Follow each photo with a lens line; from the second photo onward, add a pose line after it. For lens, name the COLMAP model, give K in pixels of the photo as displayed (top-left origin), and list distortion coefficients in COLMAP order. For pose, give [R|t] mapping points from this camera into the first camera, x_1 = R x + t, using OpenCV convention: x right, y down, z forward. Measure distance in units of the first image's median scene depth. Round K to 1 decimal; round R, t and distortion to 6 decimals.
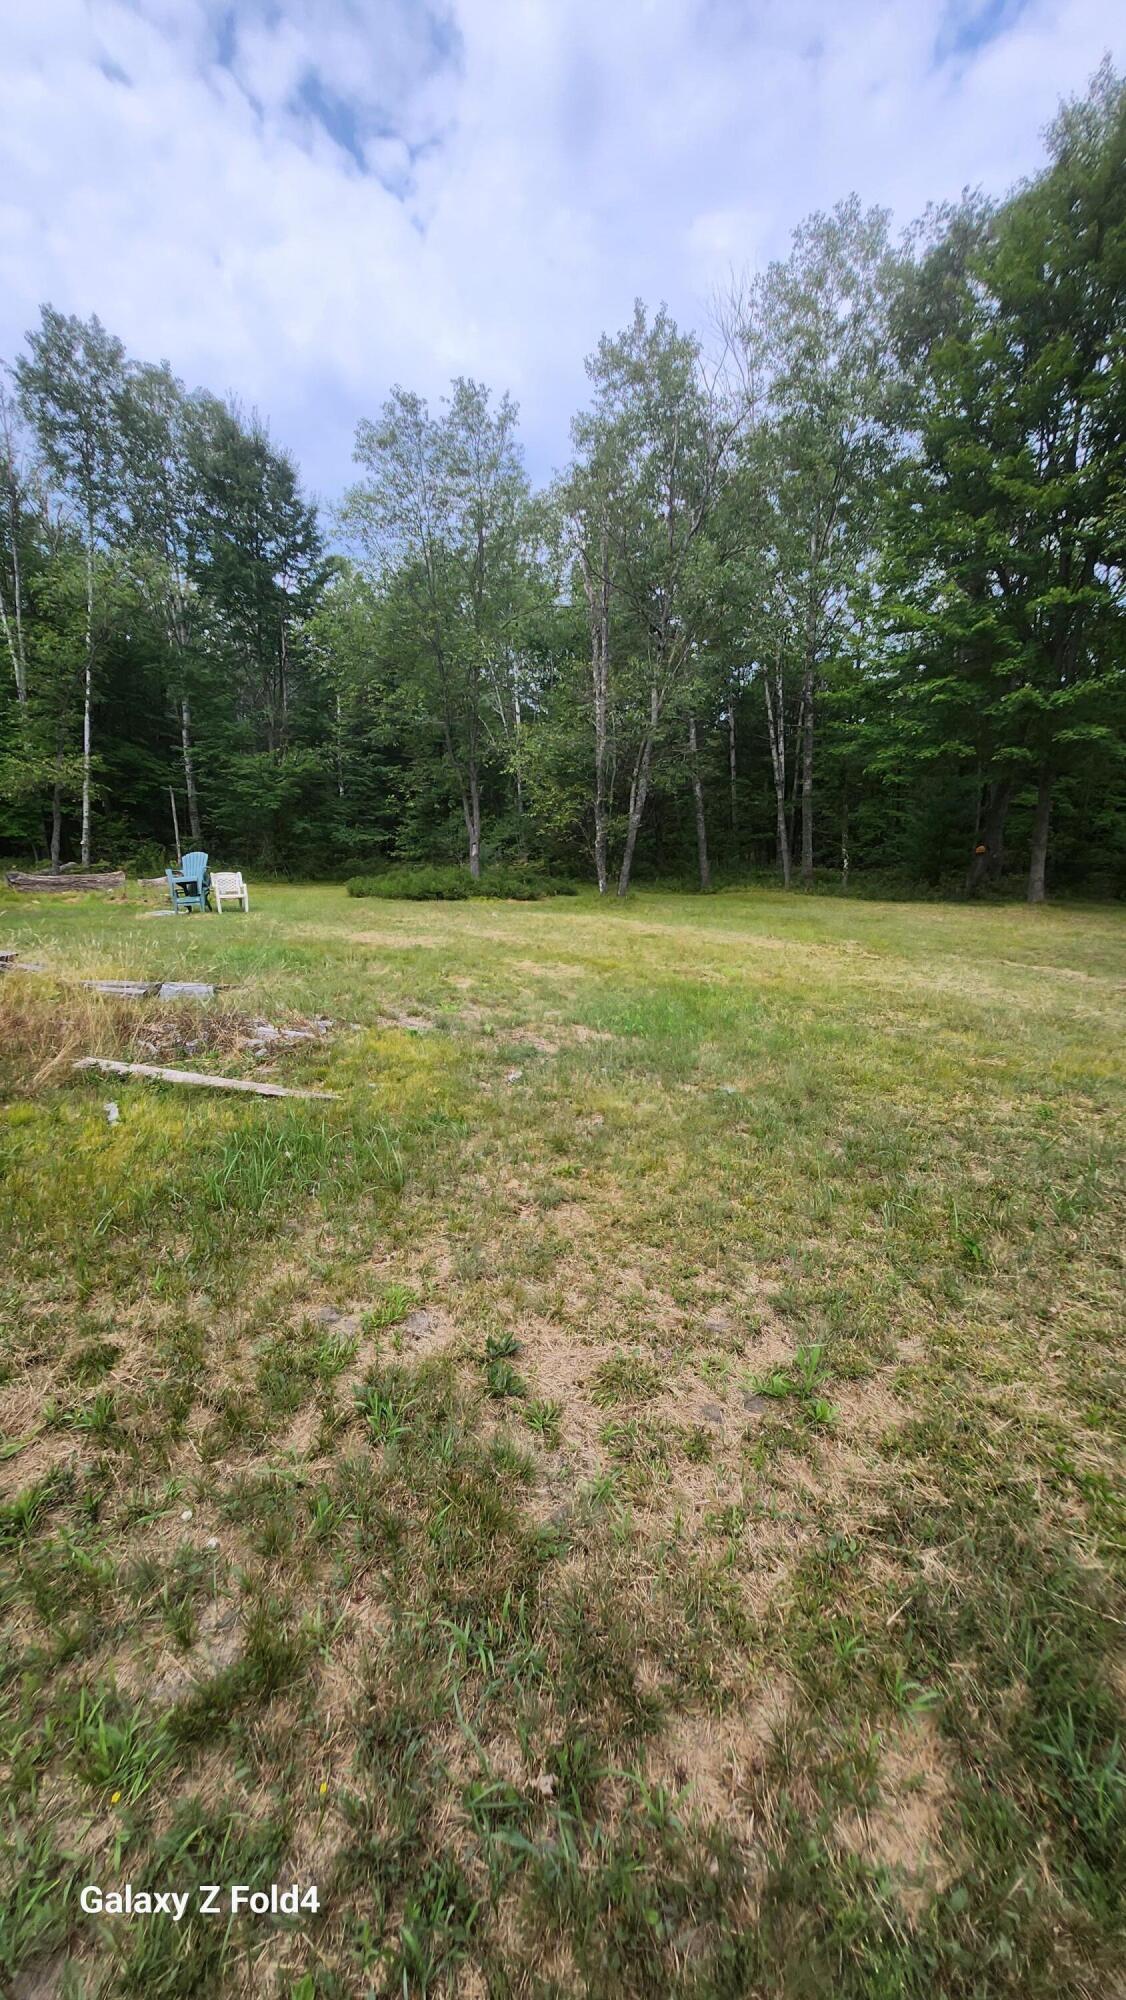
lens RADIAL K [[784.3, 0, 557.4], [0, 784.3, 988.5], [0, 0, 1]] dist [0.011785, -0.007303]
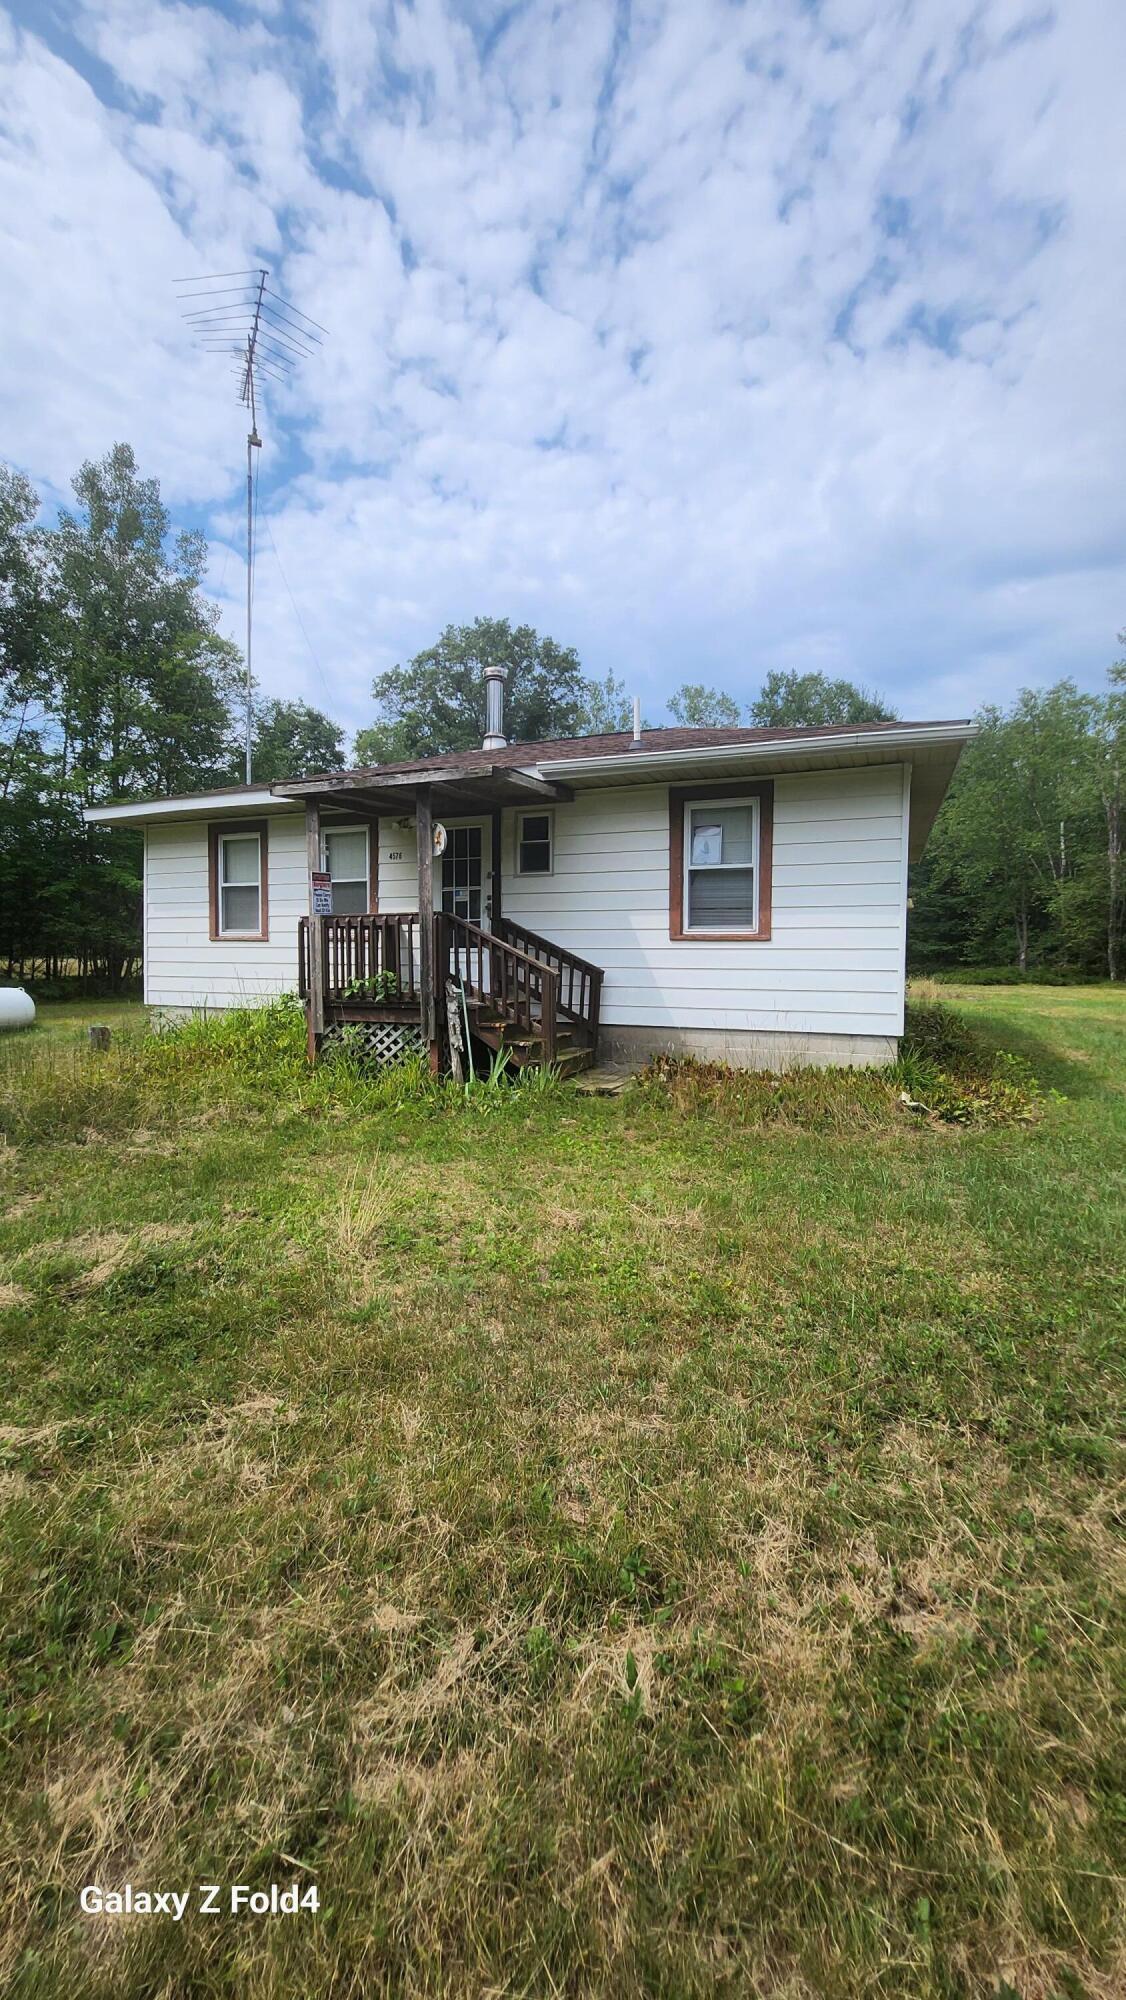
lens RADIAL K [[784.3, 0, 557.4], [0, 784.3, 988.5], [0, 0, 1]] dist [0.011785, -0.007303]
pose [[0.776047, -0.003364, -0.630666, 0.181155], [-0.088438, 0.989525, -0.114103, 0.171664], [0.624443, 0.144324, 0.767620, -0.912481]]
